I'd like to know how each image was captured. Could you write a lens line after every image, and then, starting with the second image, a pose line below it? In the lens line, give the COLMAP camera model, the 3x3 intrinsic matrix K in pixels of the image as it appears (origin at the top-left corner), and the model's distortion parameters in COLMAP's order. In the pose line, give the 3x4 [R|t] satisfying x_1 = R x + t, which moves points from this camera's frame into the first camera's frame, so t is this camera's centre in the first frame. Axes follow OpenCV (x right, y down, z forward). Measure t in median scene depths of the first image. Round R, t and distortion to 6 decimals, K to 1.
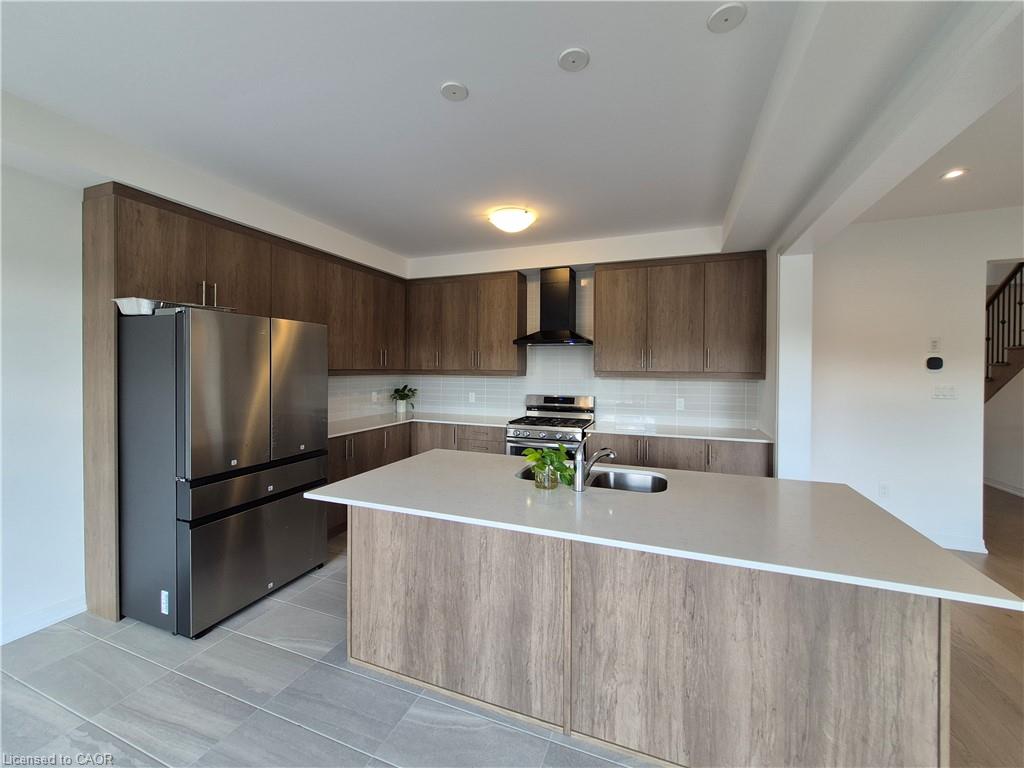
lens RADIAL K [[401.4, 0, 519.7], [0, 401.4, 372.1], [0, 0, 1]] dist [0.000609, -0.000478]
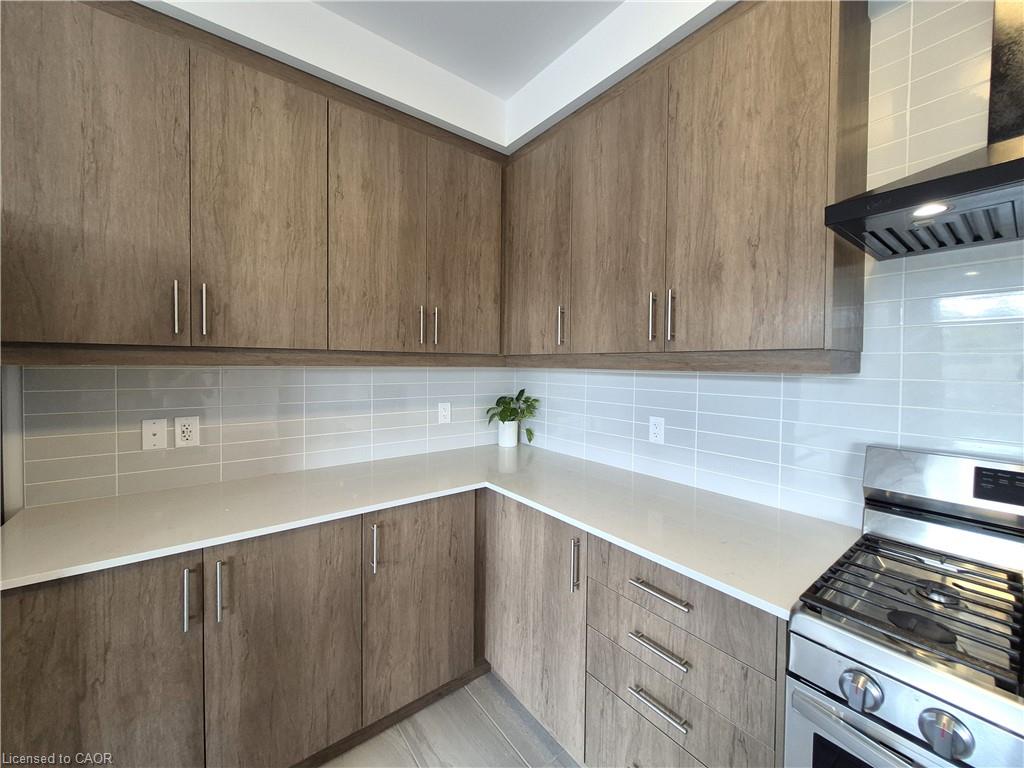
lens RADIAL K [[401.4, 0, 519.7], [0, 401.4, 372.1], [0, 0, 1]] dist [0.000609, -0.000478]
pose [[0.855819, 0.011377, -0.517149, -0.038598], [-0.009419, 0.999935, 0.006410, 0.009018], [0.517189, -0.000615, 0.855871, 0.640090]]
